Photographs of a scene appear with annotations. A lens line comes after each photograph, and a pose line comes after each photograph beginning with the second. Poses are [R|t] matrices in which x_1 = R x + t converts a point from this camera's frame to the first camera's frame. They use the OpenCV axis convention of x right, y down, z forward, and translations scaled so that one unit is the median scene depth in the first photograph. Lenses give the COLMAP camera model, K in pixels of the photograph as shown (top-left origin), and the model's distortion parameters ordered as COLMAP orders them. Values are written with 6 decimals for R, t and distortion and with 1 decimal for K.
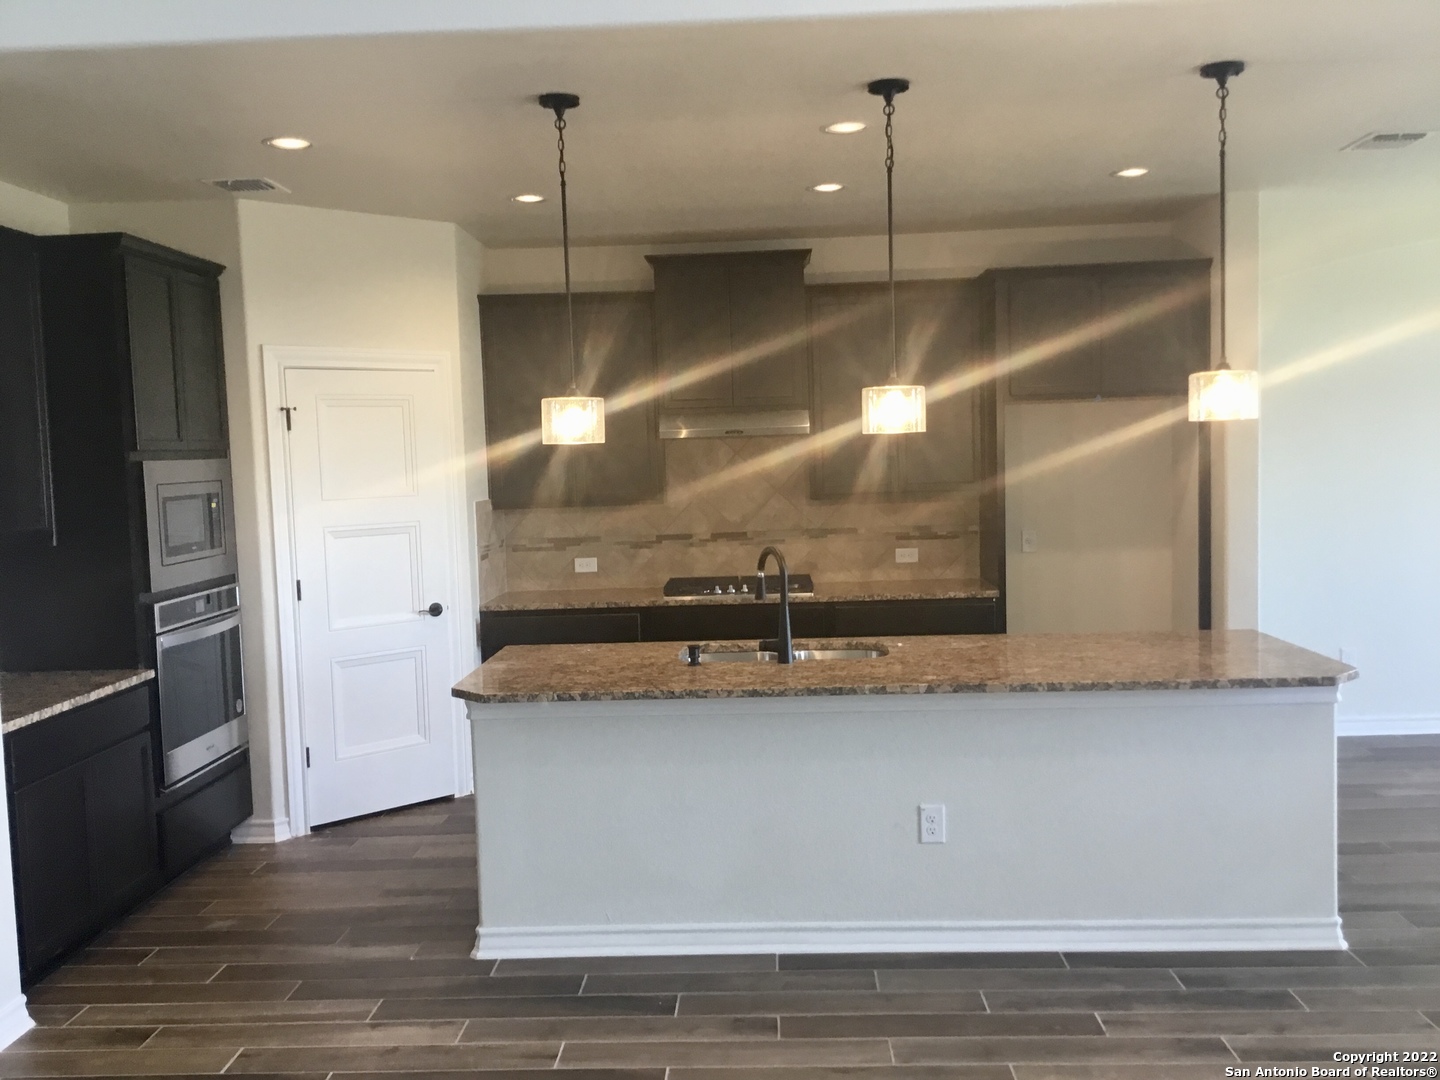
lens RADIAL K [[1294.3, 0, 720.0], [0, 1294.3, 540.0], [0, 0, 1]] dist [0.130494, -0.264593]
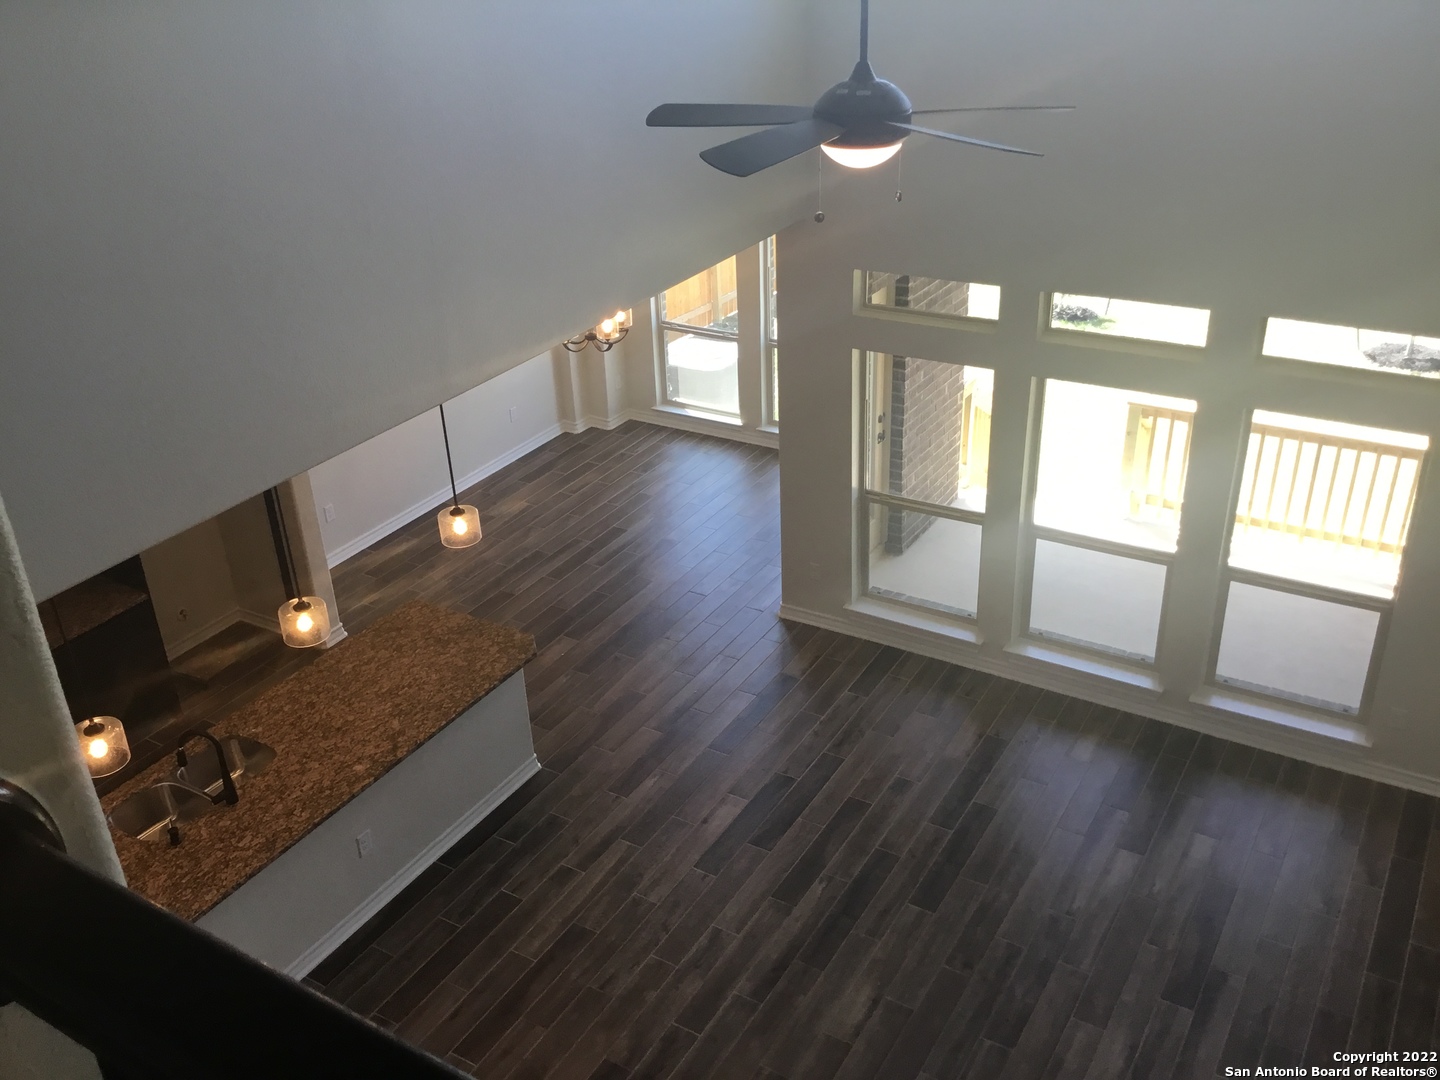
lens RADIAL K [[1294.3, 0, 720.0], [0, 1294.3, 540.0], [0, 0, 1]] dist [0.130494, -0.264593]
pose [[0.483234, -0.392784, 0.782436, -0.595052], [0.079577, 0.909717, 0.407532, -0.593900], [-0.871867, -0.134669, 0.470863, -0.027465]]
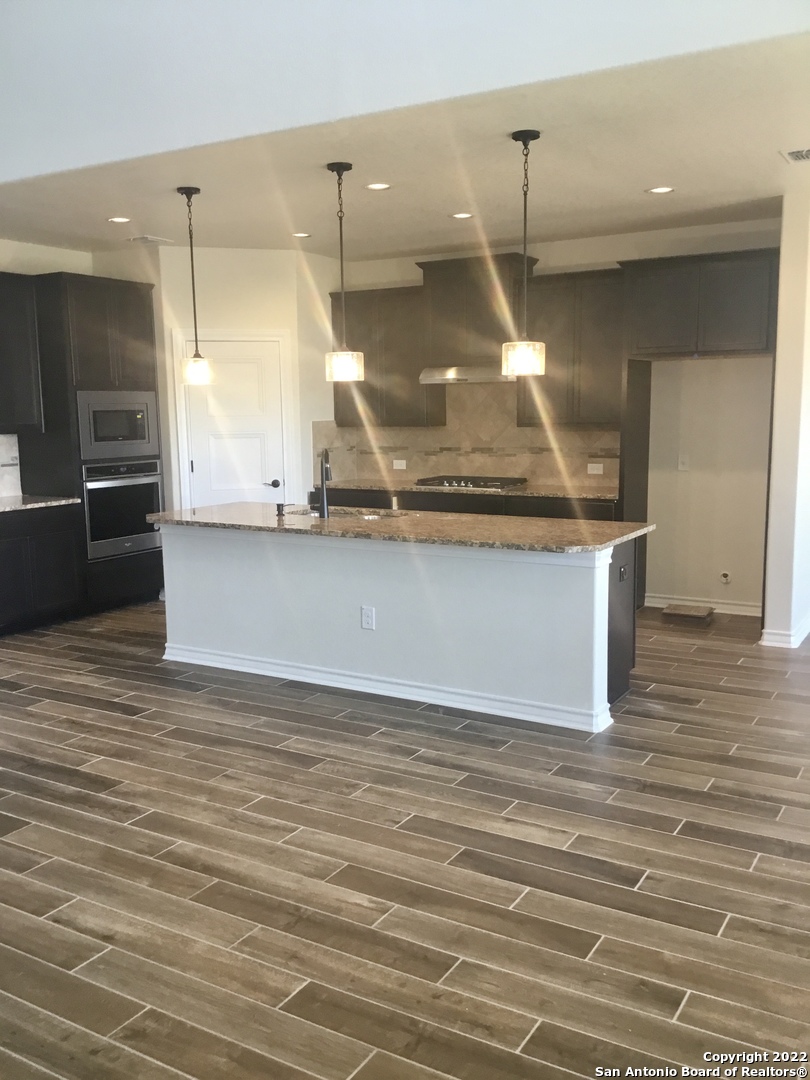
lens RADIAL K [[970.7, 0, 404.0], [0, 970.7, 544.1], [0, 0, 1]] dist [0.130494, -0.264593]
pose [[0.878199, 0.088493, -0.470037, 0.670823], [-0.048013, 0.994082, 0.097449, -0.000200], [0.475879, -0.063012, 0.877251, -0.058426]]
